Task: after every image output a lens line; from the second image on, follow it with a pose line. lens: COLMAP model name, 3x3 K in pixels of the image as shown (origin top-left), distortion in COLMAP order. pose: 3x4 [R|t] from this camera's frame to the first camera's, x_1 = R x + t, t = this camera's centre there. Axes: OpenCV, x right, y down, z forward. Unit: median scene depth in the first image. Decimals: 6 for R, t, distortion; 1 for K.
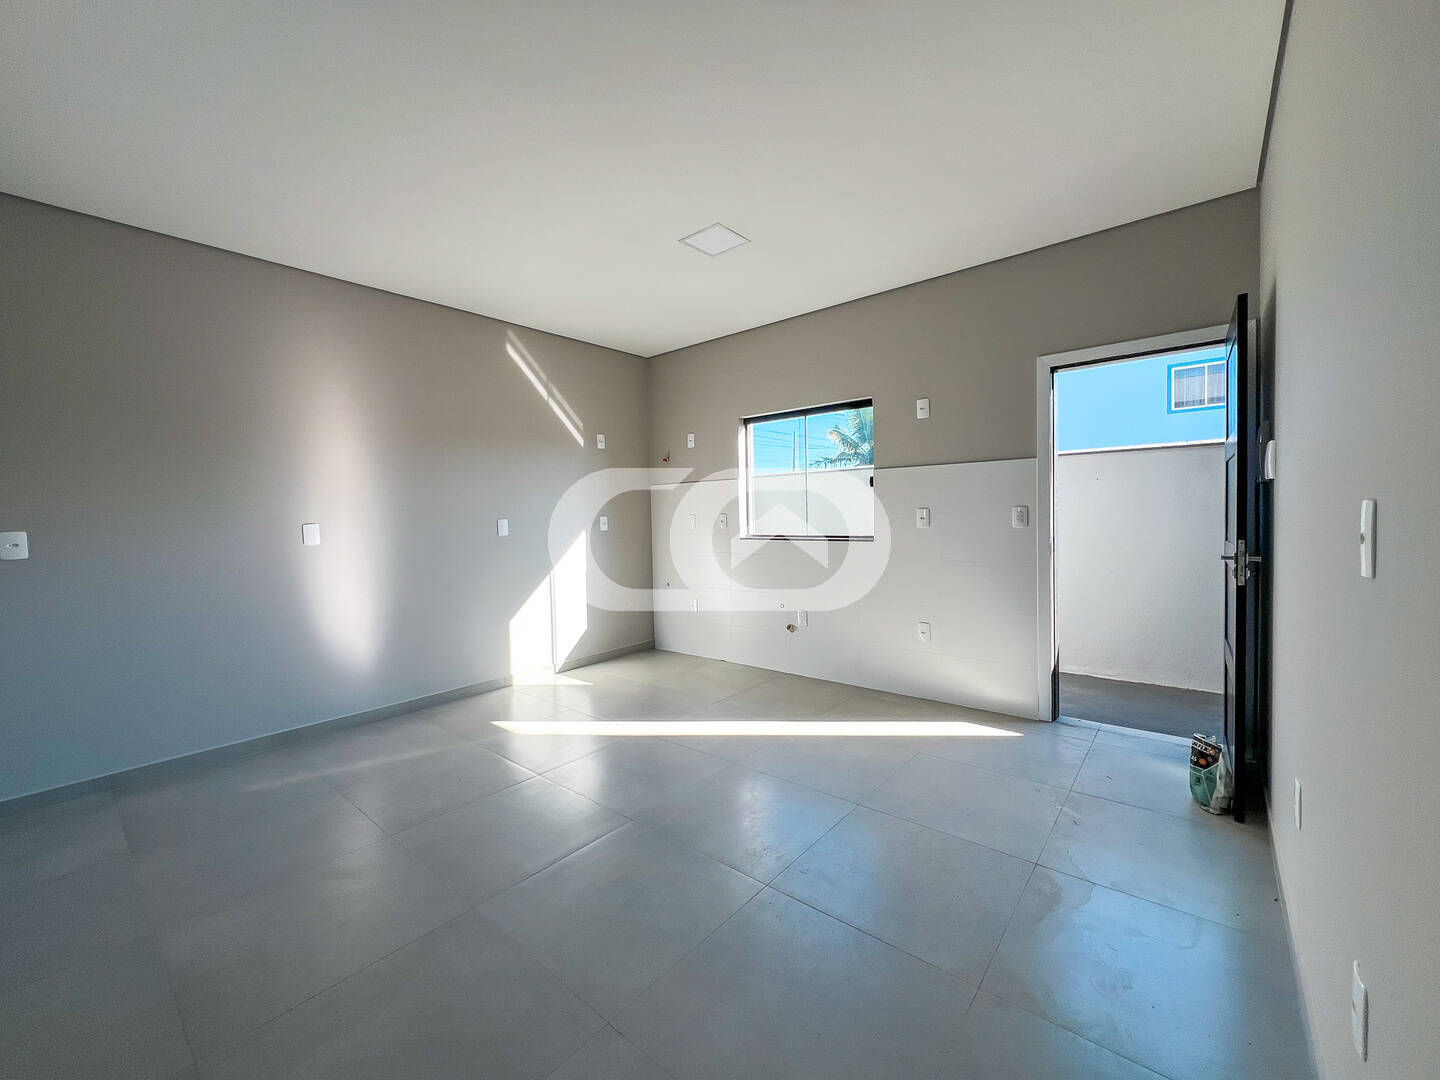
lens RADIAL K [[583.1, 0, 720.1], [0, 583.1, 533.8], [0, 0, 1]] dist [0.003094, -0.000122]
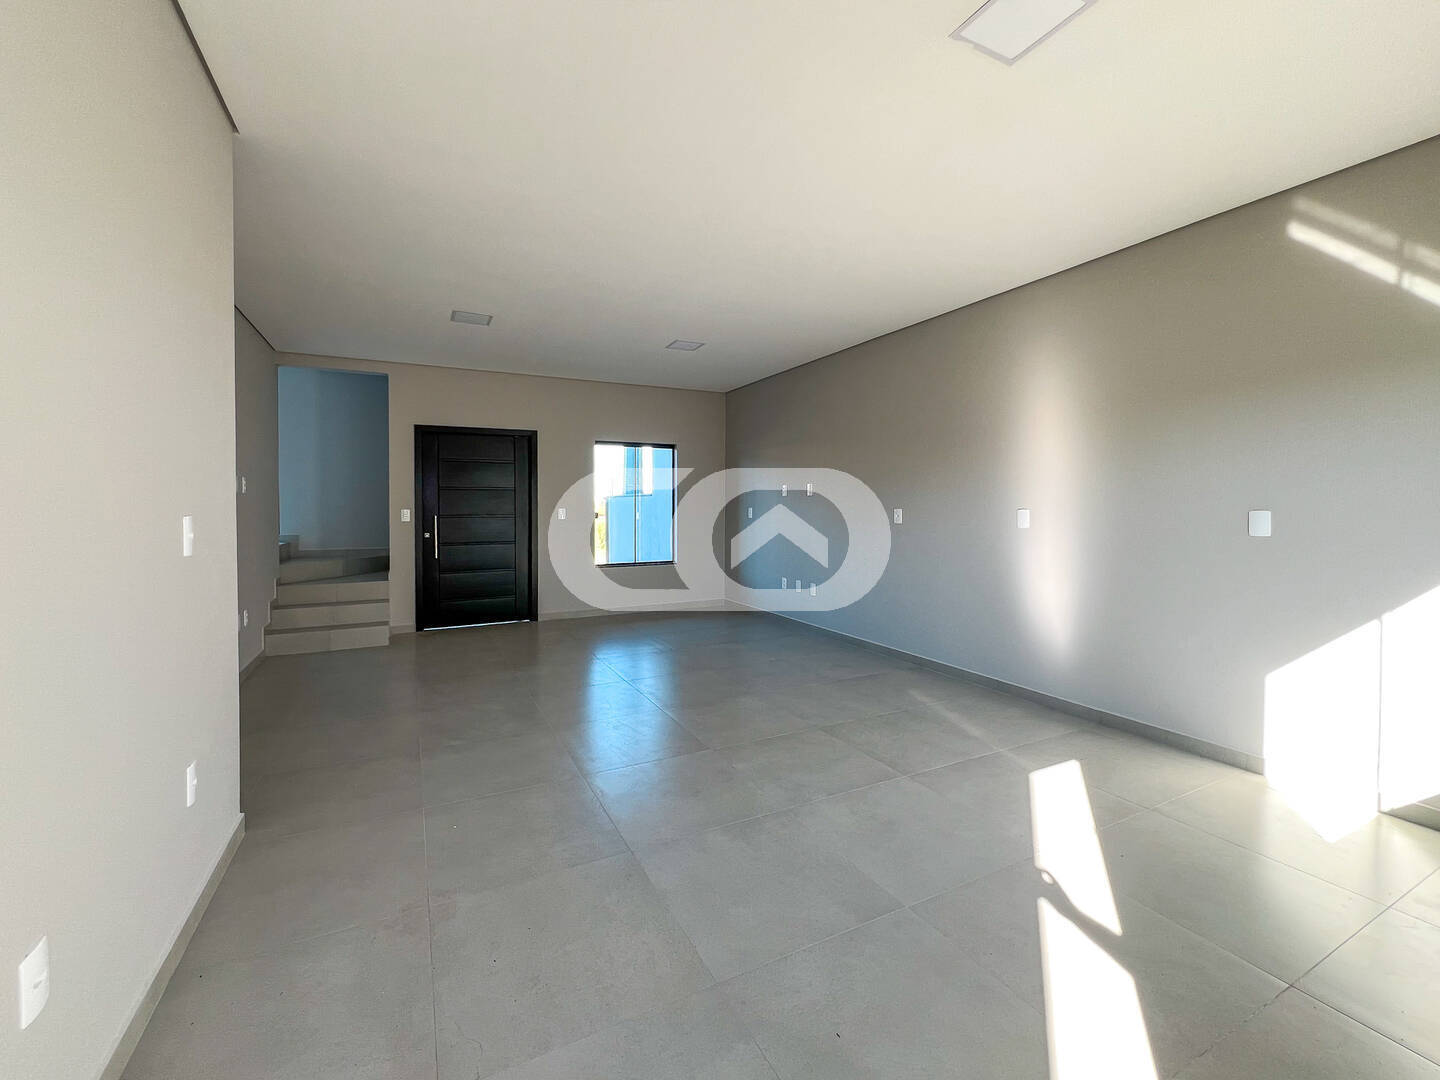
lens RADIAL K [[583.1, 0, 694.2], [0, 583.1, 517.8], [0, 0, 1]] dist [0.003094, -0.000122]
pose [[-0.396576, 0.039939, -0.917133, 0.457003], [-0.026820, 0.998123, 0.055063, -0.035636], [0.917610, 0.046434, -0.394760, 0.683641]]
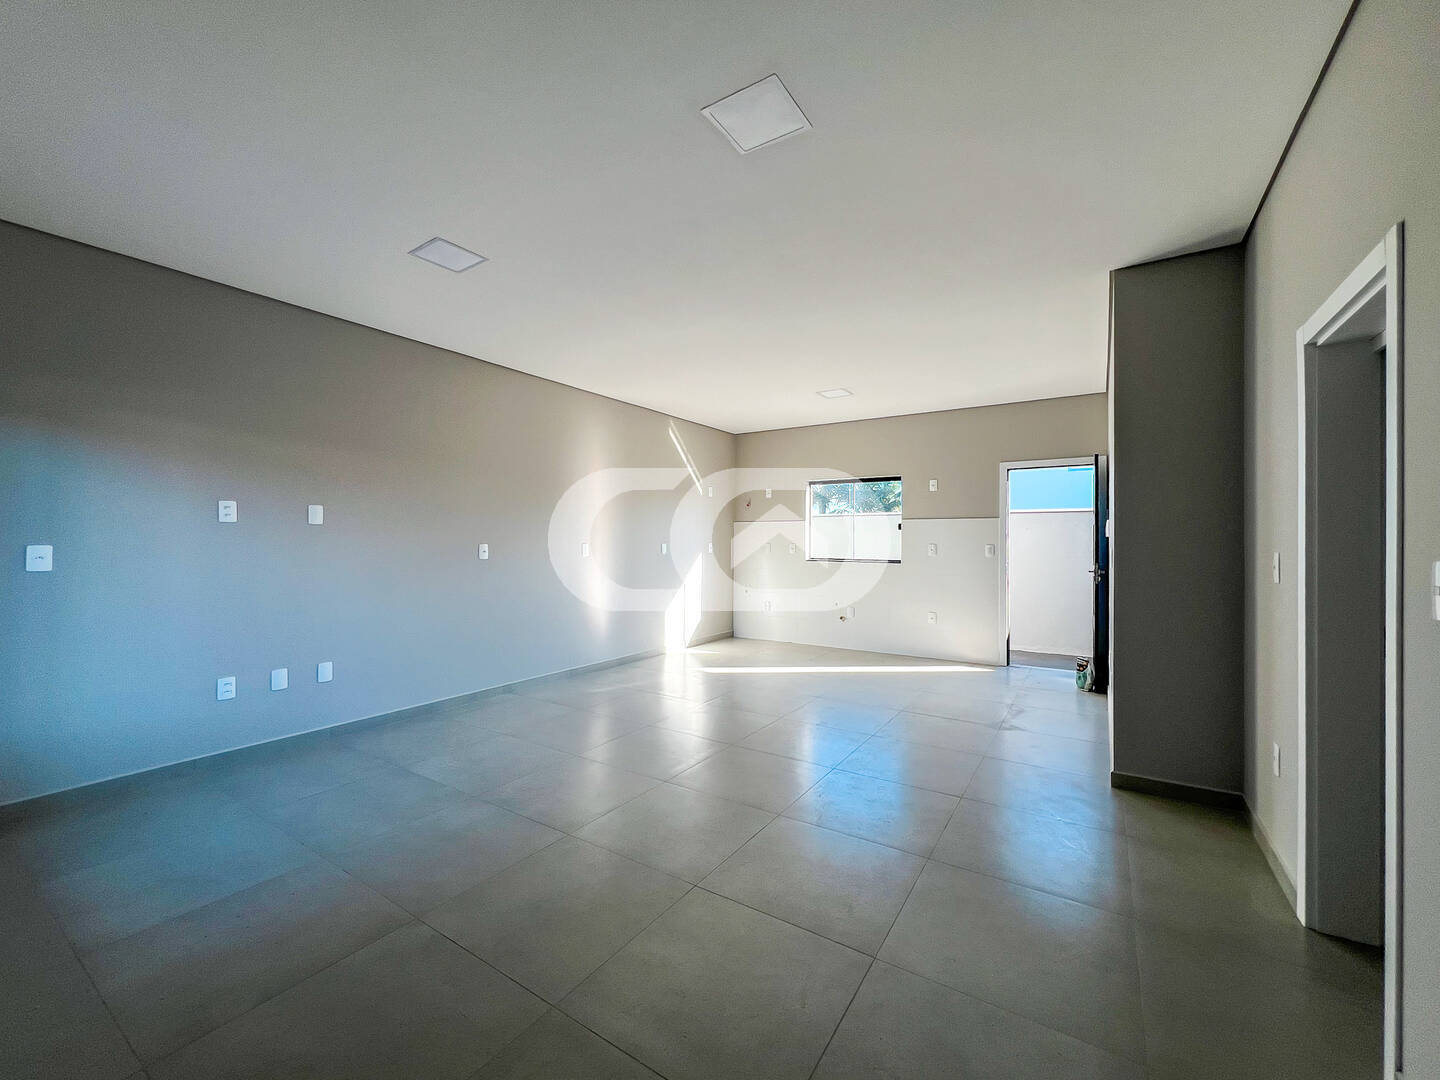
lens RADIAL K [[583.1, 0, 723.2], [0, 583.1, 536.0], [0, 0, 1]] dist [0.003094, -0.000122]
pose [[0.992250, 0.029789, 0.120633, -0.400607], [-0.024708, 0.998752, -0.043395, 0.018486], [-0.121776, 0.040078, 0.991748, -0.524806]]
